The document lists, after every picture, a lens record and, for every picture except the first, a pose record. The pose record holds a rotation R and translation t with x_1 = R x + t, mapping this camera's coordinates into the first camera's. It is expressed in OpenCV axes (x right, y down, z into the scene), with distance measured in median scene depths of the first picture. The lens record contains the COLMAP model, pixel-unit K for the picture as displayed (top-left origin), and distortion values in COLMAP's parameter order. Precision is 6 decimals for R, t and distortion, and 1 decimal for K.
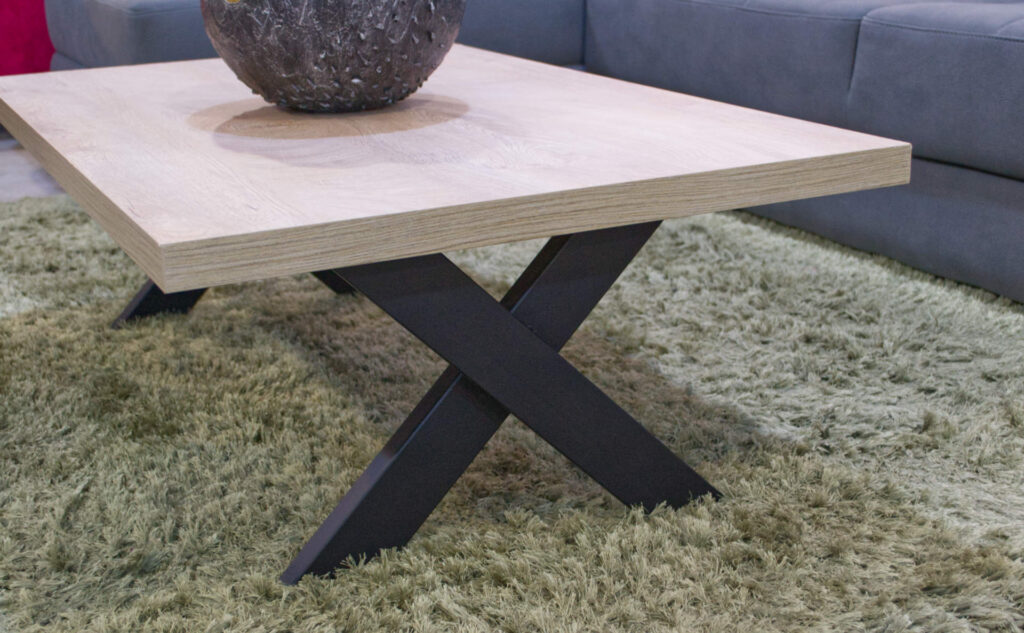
lens RADIAL K [[1417.9, 0, 511.8], [0, 1417.9, 344.3], [0, 0, 1]] dist [-0.011402, -0.027357]
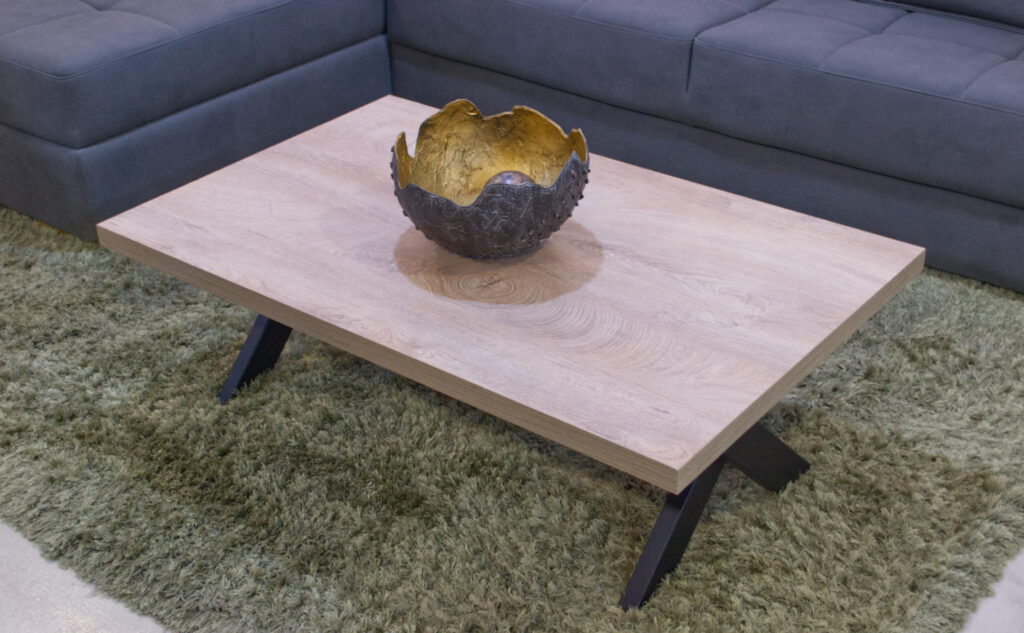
lens RADIAL K [[1413.7, 0, 514.0], [0, 1413.7, 283.2], [0, 0, 1]] dist [0.007398, -0.058279]
pose [[0.902055, -0.201019, 0.381954, -0.701574], [0.131224, 0.970763, 0.200995, -0.444446], [-0.411190, -0.131187, 0.902060, -0.264919]]
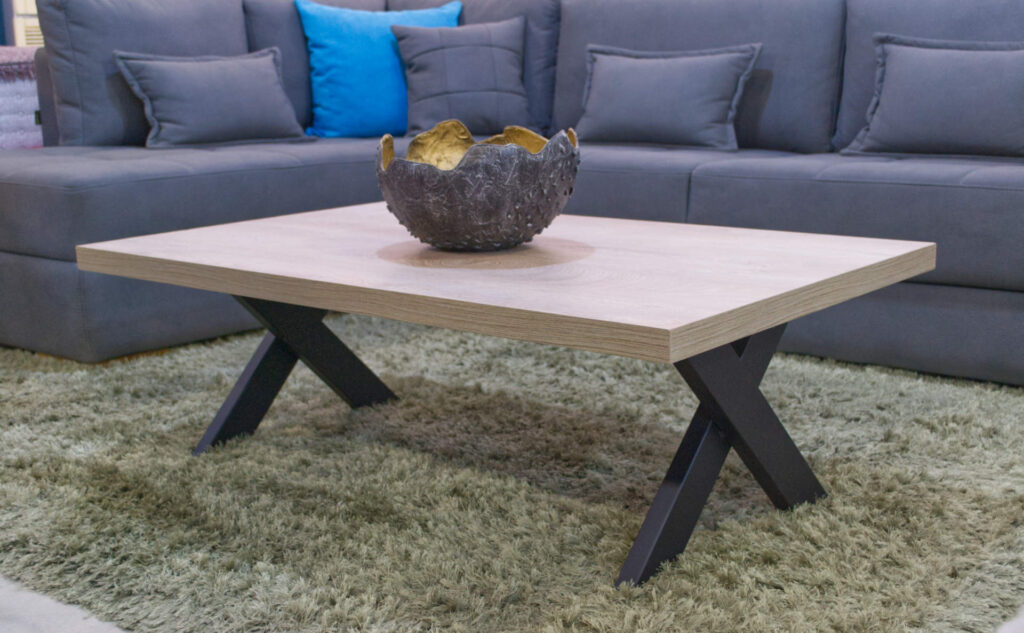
lens RADIAL K [[1303.7, 0, 512.0], [0, 1303.7, 316.5], [0, 0, 1]] dist [-0.009668, 0.009533]
pose [[0.913409, -0.074674, 0.400135, -0.646355], [0.123879, 0.987395, -0.098516, 0.019450], [-0.387735, 0.139554, 0.911146, -0.106855]]
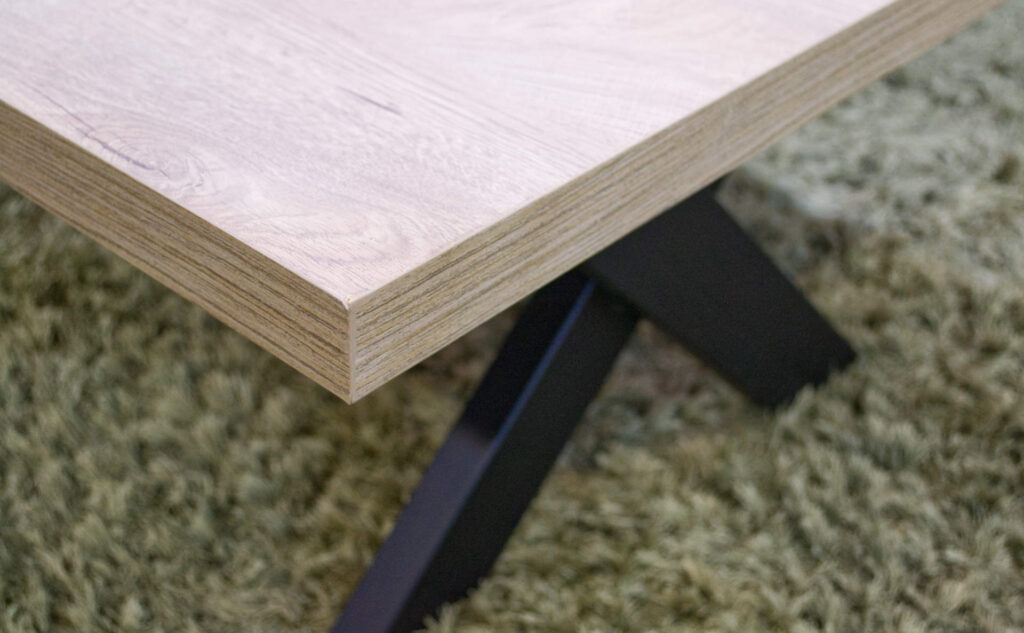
lens RADIAL K [[1544.2, 0, 512.0], [0, 1544.2, 316.5], [0, 0, 1]] dist [-0.015897, -0.036608]
pose [[0.921484, -0.160885, 0.353529, -0.250661], [0.047585, 0.950086, 0.308336, -0.138553], [-0.385490, -0.267305, 0.883145, 0.415373]]
